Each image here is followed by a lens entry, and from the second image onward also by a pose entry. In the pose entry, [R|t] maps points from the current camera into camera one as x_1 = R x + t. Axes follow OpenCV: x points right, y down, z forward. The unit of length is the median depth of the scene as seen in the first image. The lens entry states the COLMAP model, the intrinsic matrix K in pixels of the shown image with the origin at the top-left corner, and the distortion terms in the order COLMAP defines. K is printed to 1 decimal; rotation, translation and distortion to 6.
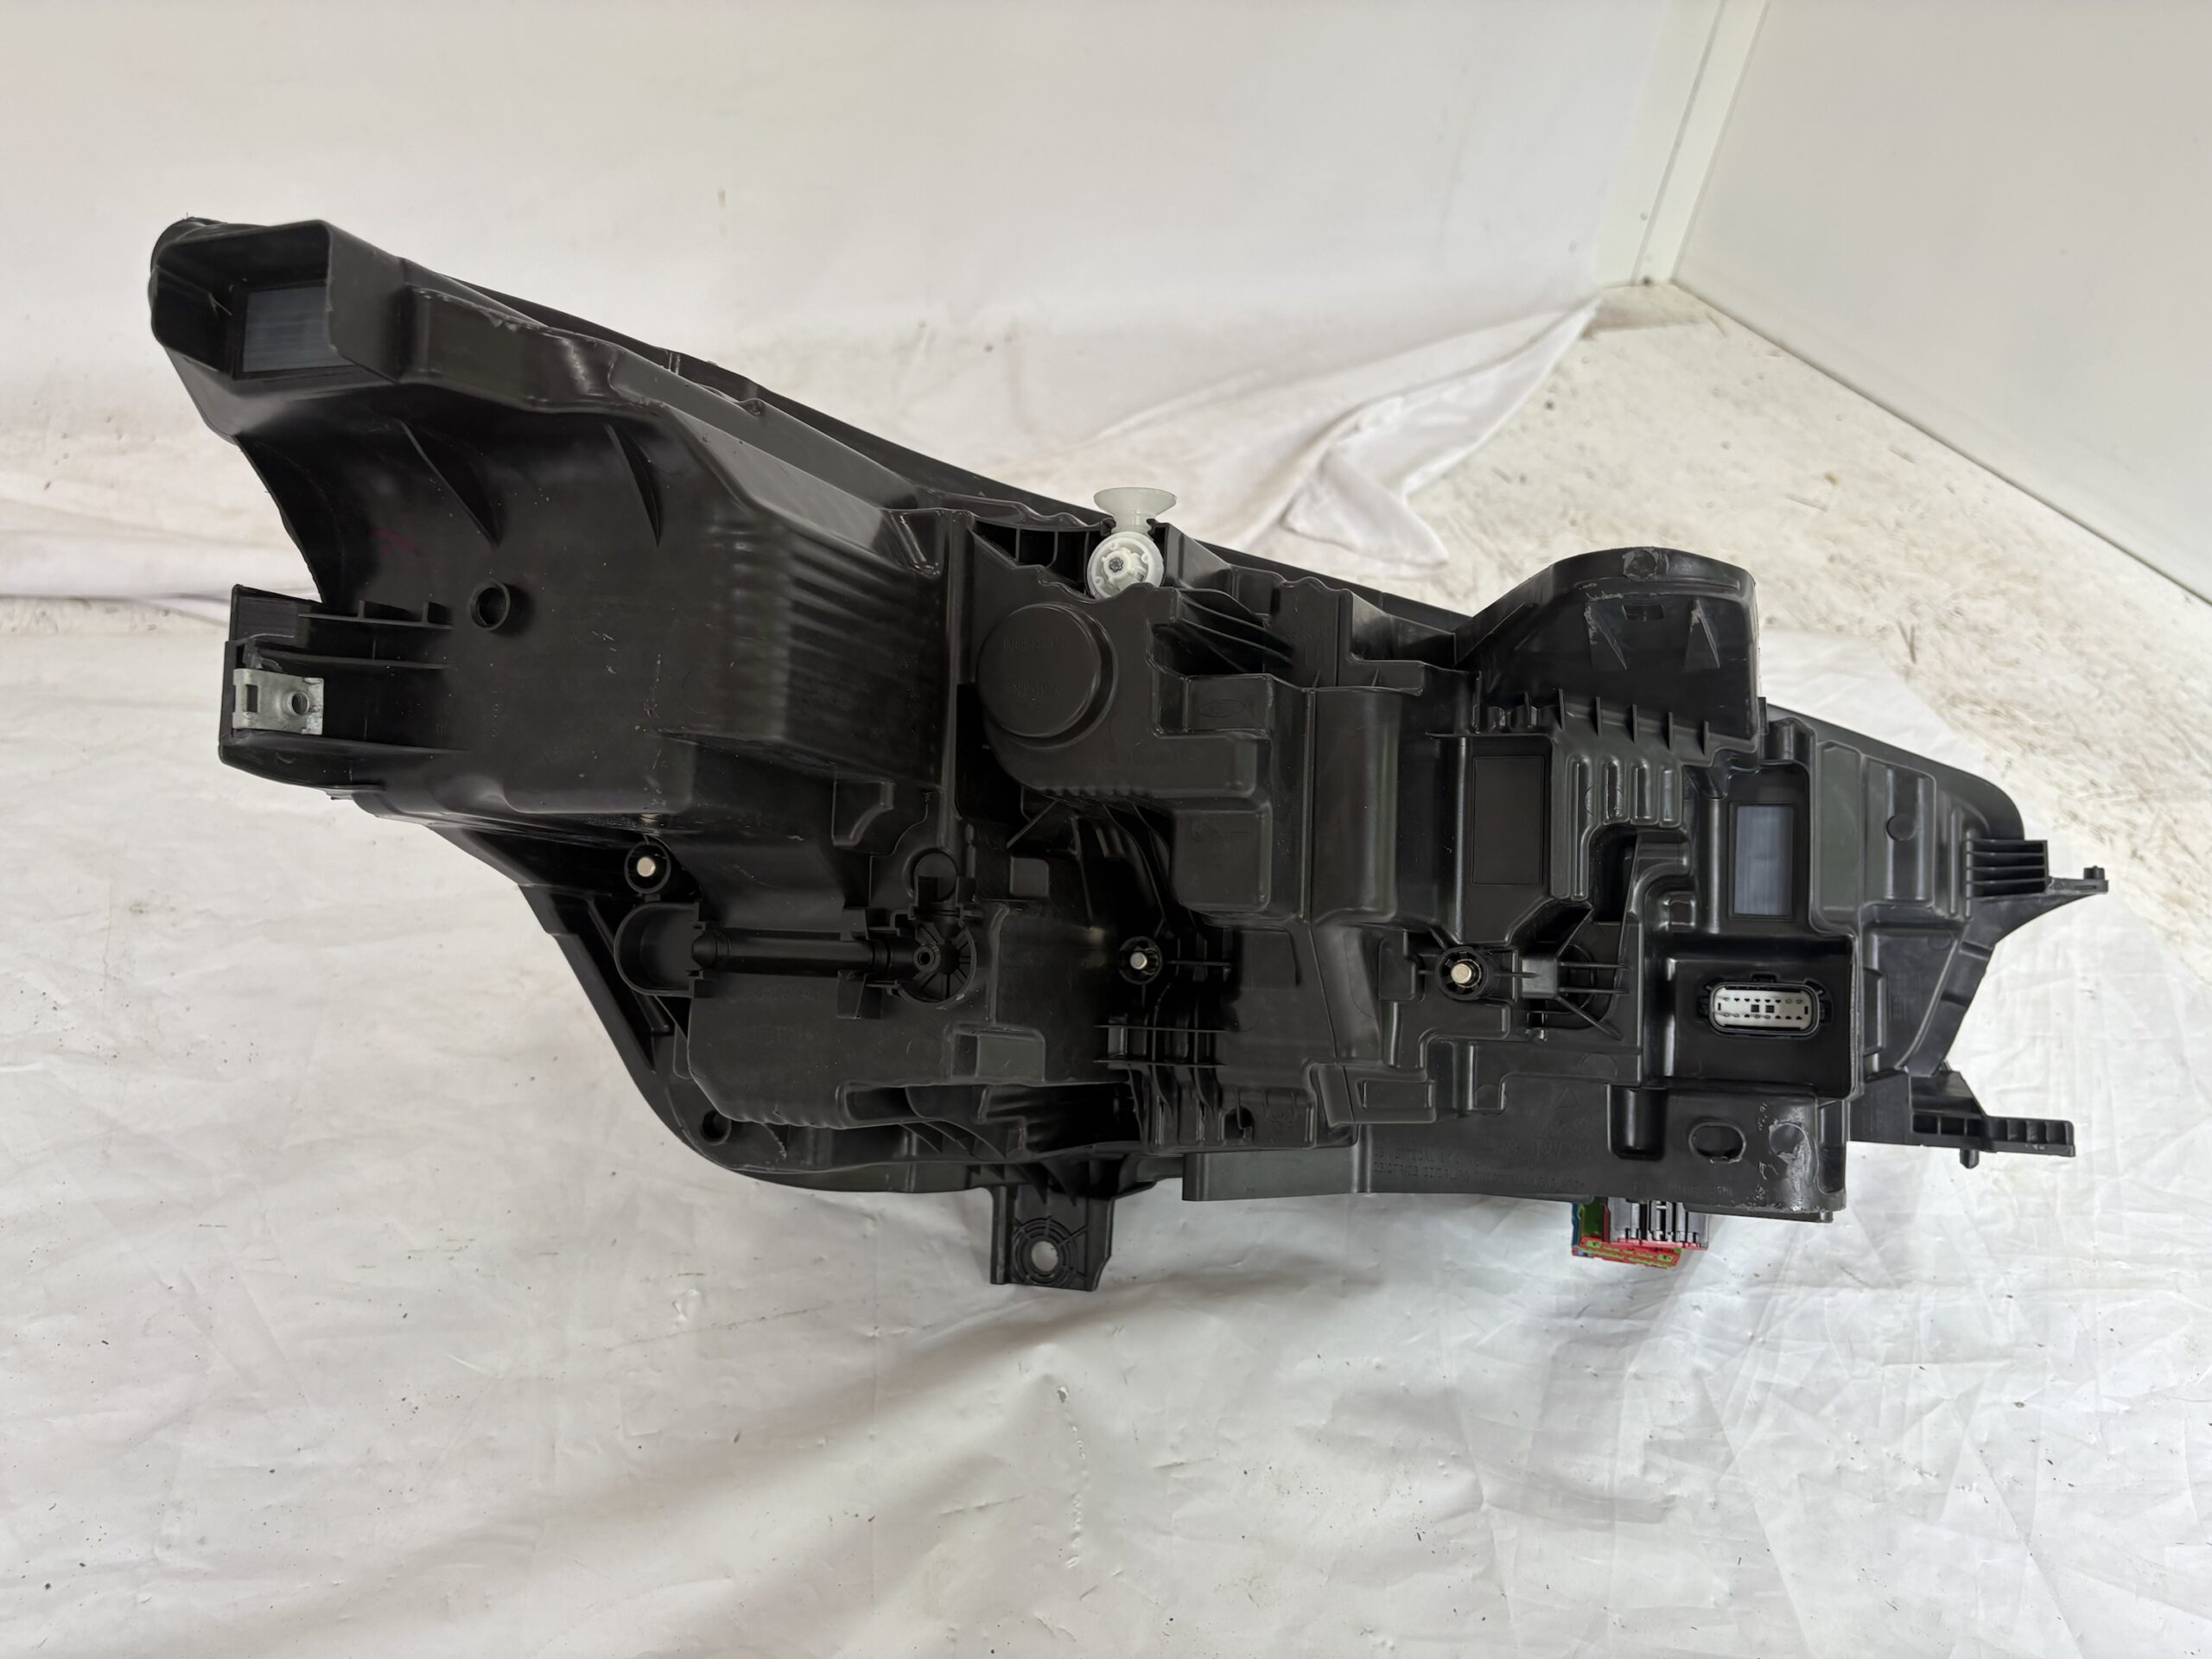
lens RADIAL K [[1713.0, 0, 1110.8], [0, 1713.0, 869.5], [0, 0, 1]] dist [0.030269, 0.000215]
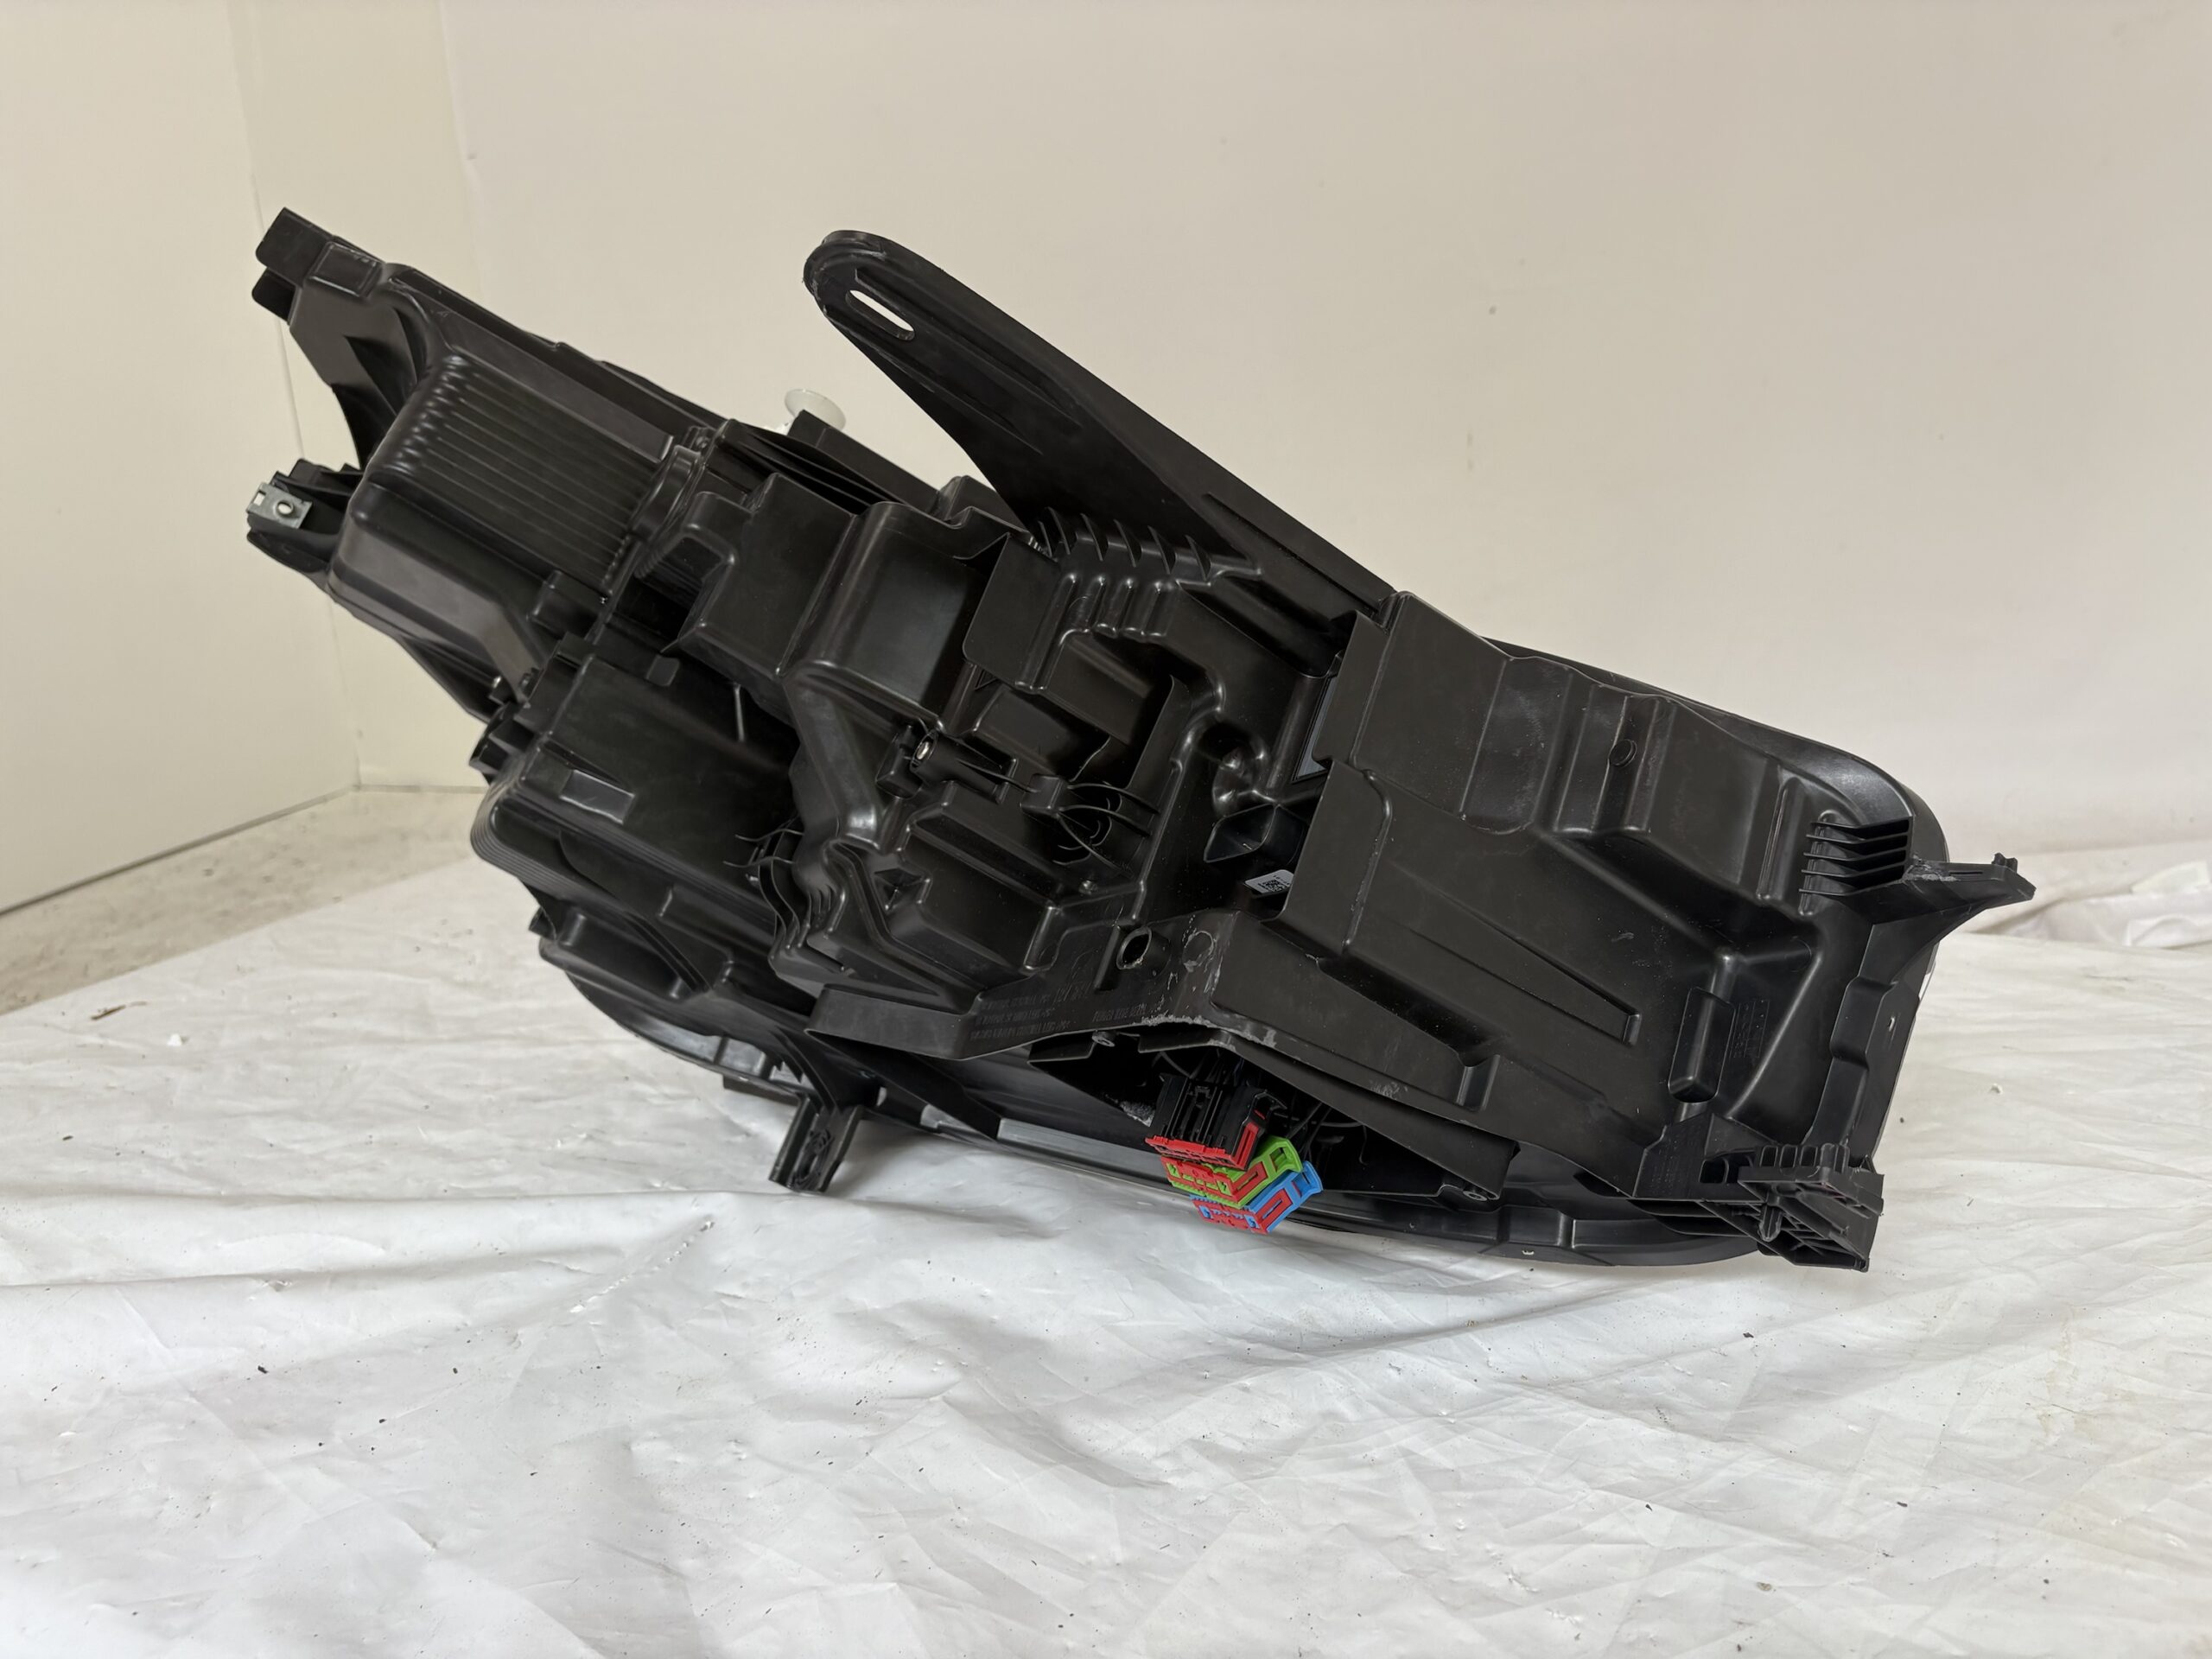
lens RADIAL K [[1695.8, 0, 1106.0], [0, 1695.8, 829.5], [0, 0, 1]] dist [0.034423, 0.002592]
pose [[0.763682, -0.022391, -0.645204, 0.784631], [-0.269227, 0.897304, -0.349804, 0.358402], [0.586776, 0.440845, 0.679227, 0.299548]]
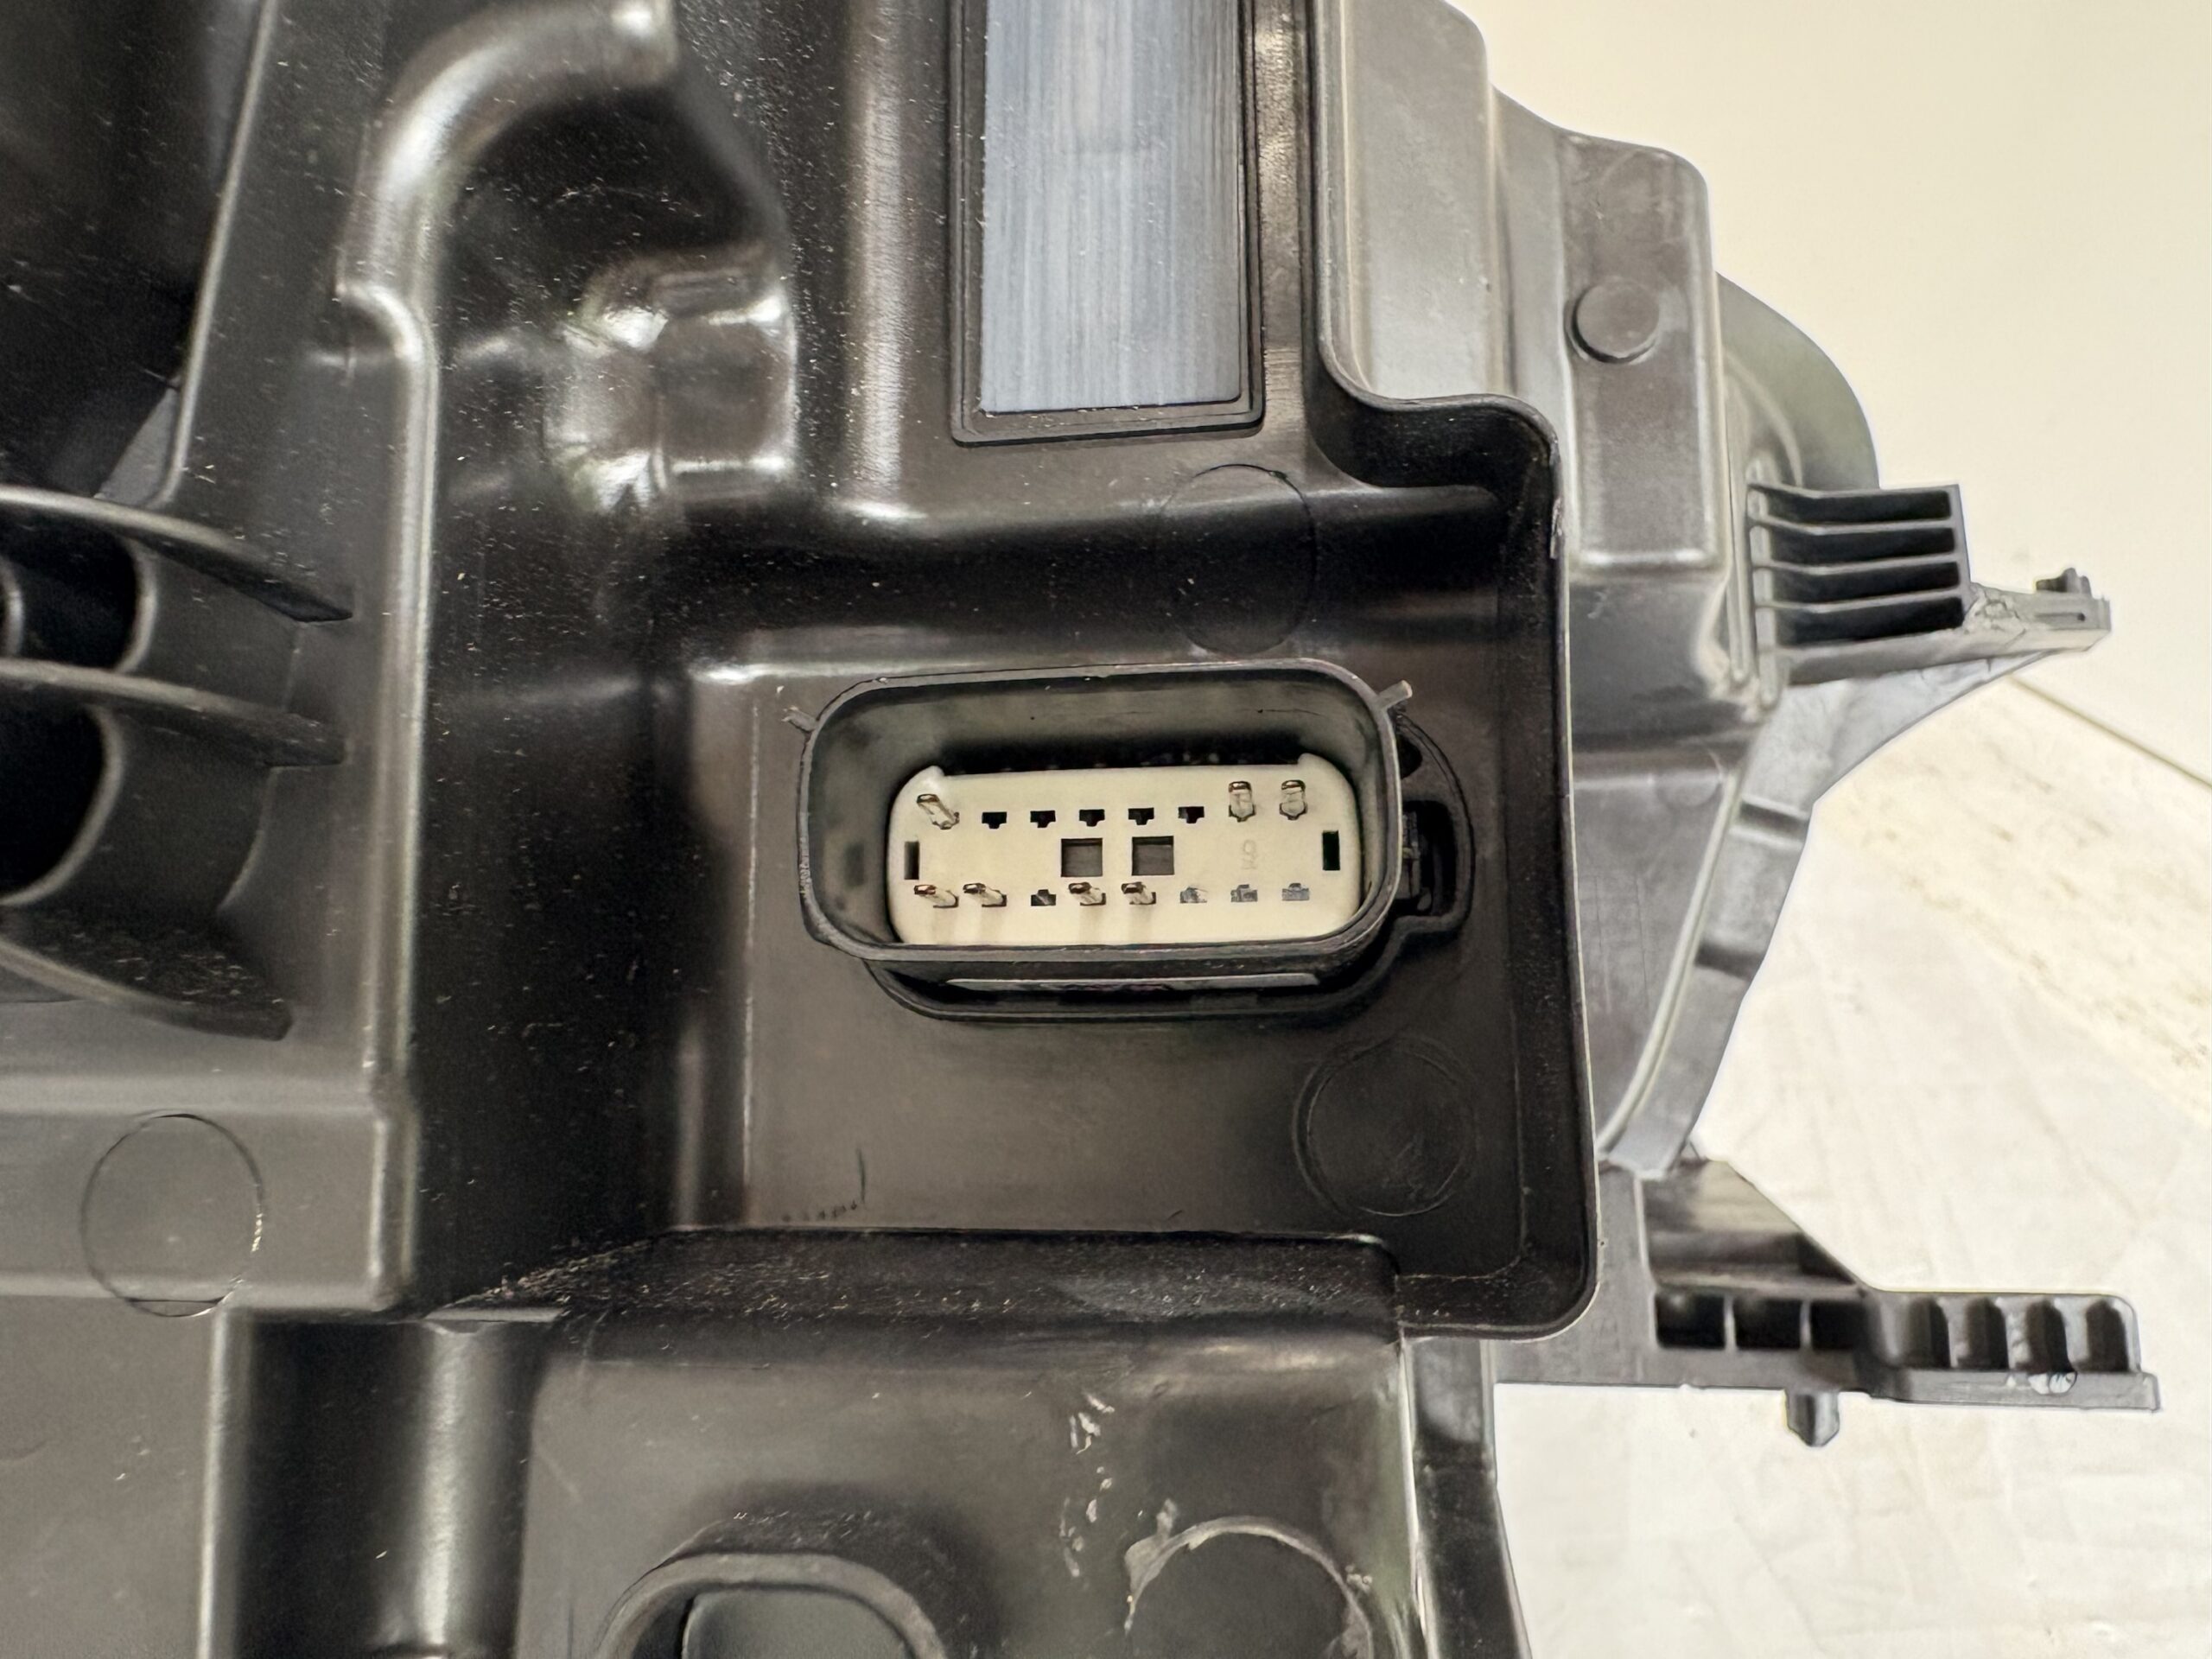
lens RADIAL K [[1719.1, 0, 980.4], [0, 1719.1, 910.5], [0, 0, 1]] dist [-0.000293, 0.089524]
pose [[0.982588, -0.024070, 0.184232, 0.291424], [0.034963, 0.997812, -0.056107, 0.085876], [-0.182479, 0.061571, 0.981280, 0.723905]]
